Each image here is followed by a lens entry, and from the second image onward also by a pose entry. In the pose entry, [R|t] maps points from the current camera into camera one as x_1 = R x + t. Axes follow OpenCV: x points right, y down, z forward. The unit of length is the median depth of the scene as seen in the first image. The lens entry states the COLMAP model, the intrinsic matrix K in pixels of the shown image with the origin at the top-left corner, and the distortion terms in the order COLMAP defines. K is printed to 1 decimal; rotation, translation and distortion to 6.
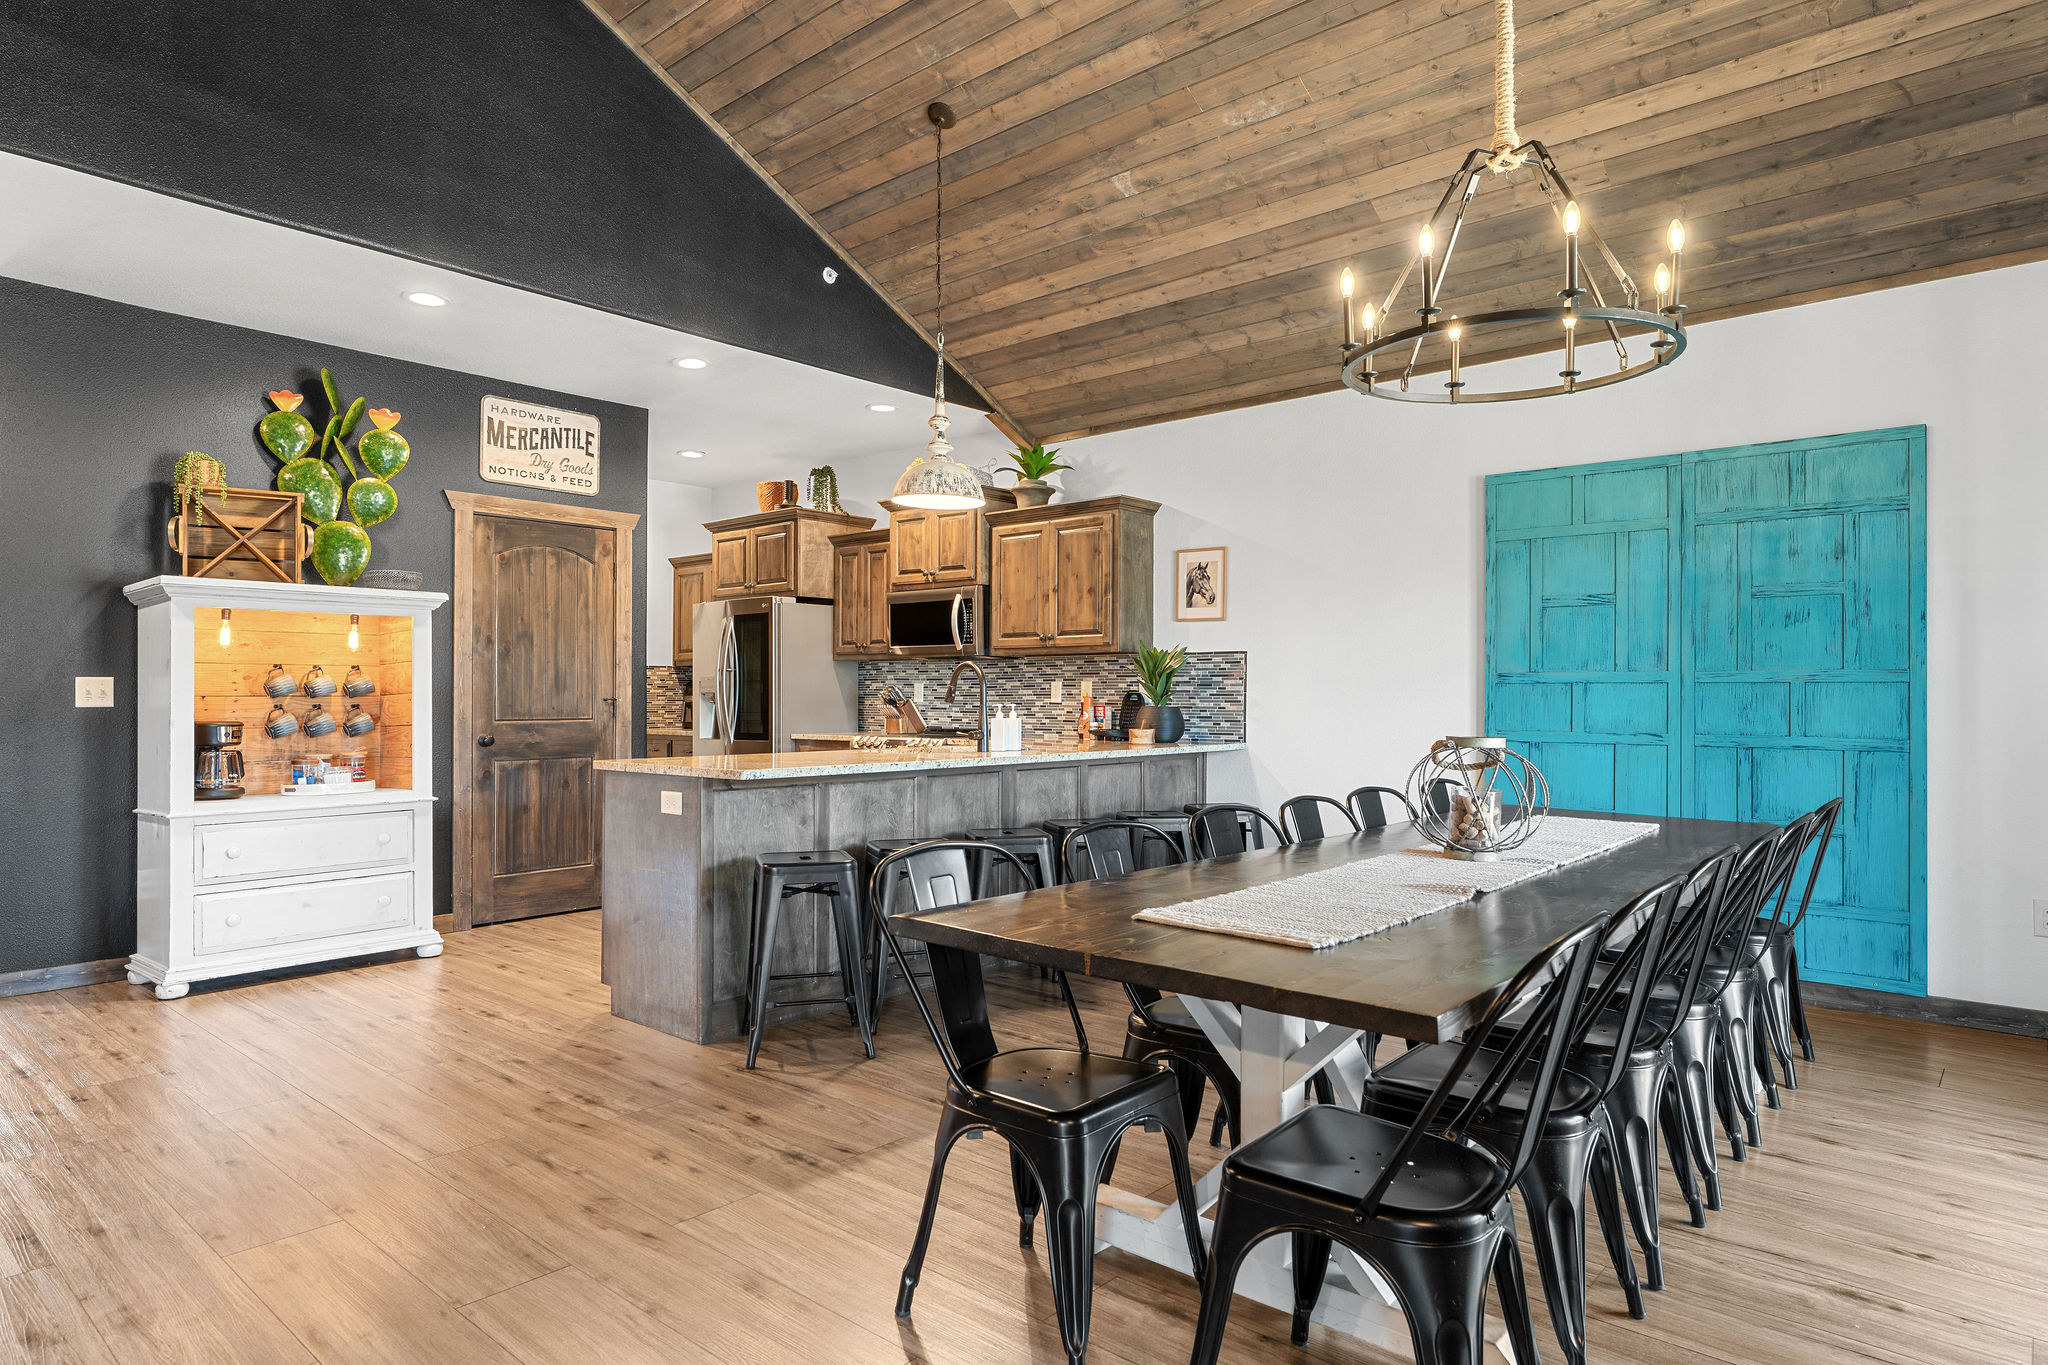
lens RADIAL K [[1183.8, 0, 1027.8], [0, 1183.8, 685.5], [0, 0, 1]] dist [0.003206, -0.000837]
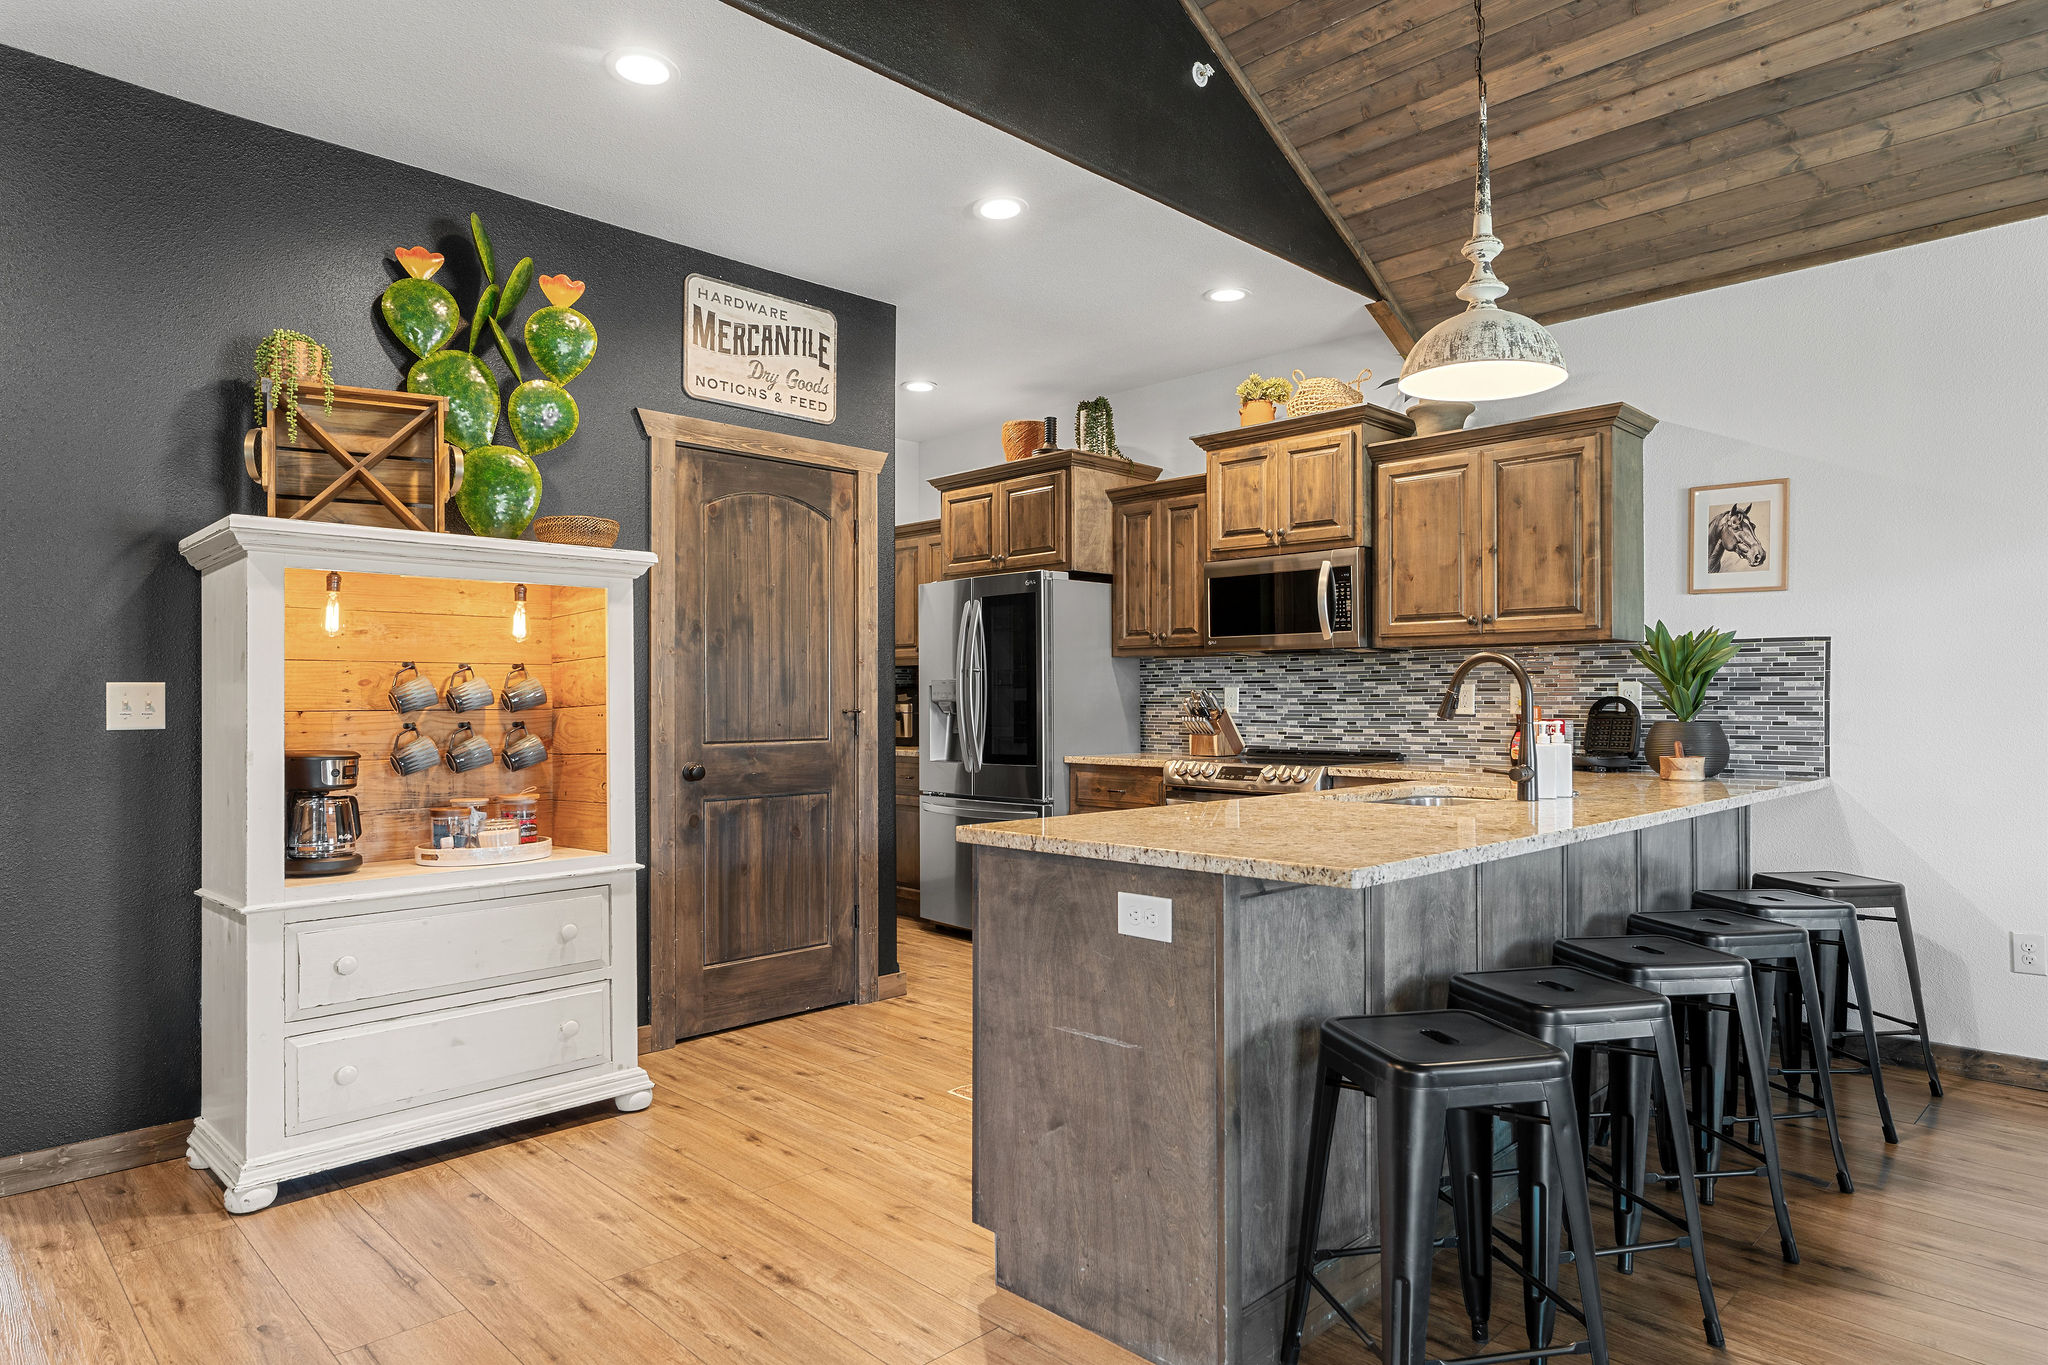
lens RADIAL K [[1183.8, 0, 1020.7], [0, 1183.8, 688.0], [0, 0, 1]] dist [0.003206, -0.000837]
pose [[0.997654, -0.003242, -0.068382, -0.224474], [0.003219, 0.999995, -0.000441, -0.001875], [0.068383, 0.000220, 0.997659, 0.330961]]
